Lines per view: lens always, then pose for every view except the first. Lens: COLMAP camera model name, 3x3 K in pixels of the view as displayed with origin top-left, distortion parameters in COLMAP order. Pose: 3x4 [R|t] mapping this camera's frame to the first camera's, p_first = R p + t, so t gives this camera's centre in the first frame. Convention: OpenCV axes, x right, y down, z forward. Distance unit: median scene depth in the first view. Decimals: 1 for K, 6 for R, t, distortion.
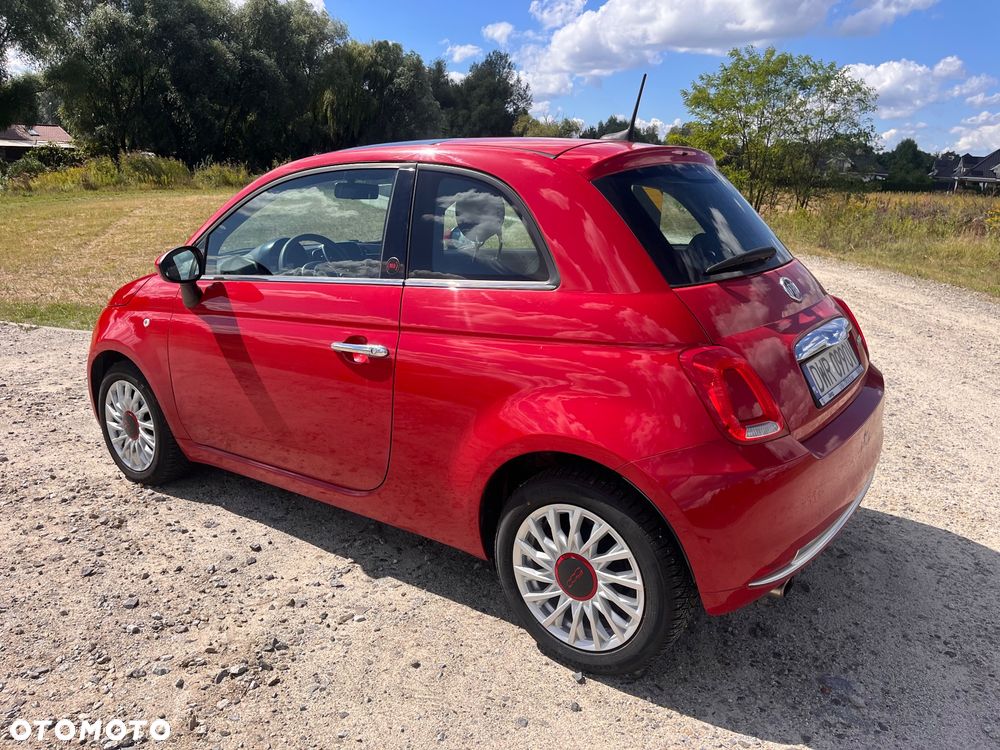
lens RADIAL K [[763.7, 0, 499.3], [0, 763.7, 369.0], [0, 0, 1]] dist [0.071705, -0.087432]
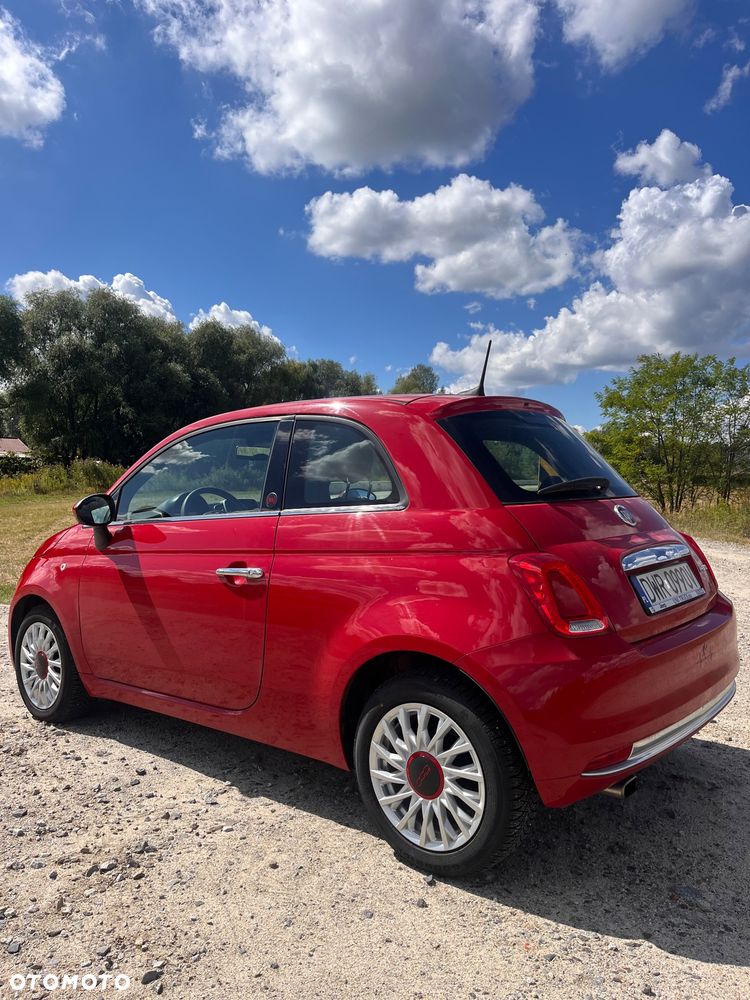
lens RADIAL K [[763.7, 0, 373.5], [0, 763.7, 501.8], [0, 0, 1]] dist [0.071705, -0.087432]
pose [[0.997545, -0.010731, -0.069205, 0.094935], [-0.004372, 0.976718, -0.214484, 0.116660], [0.069895, 0.214260, 0.974273, -0.104902]]
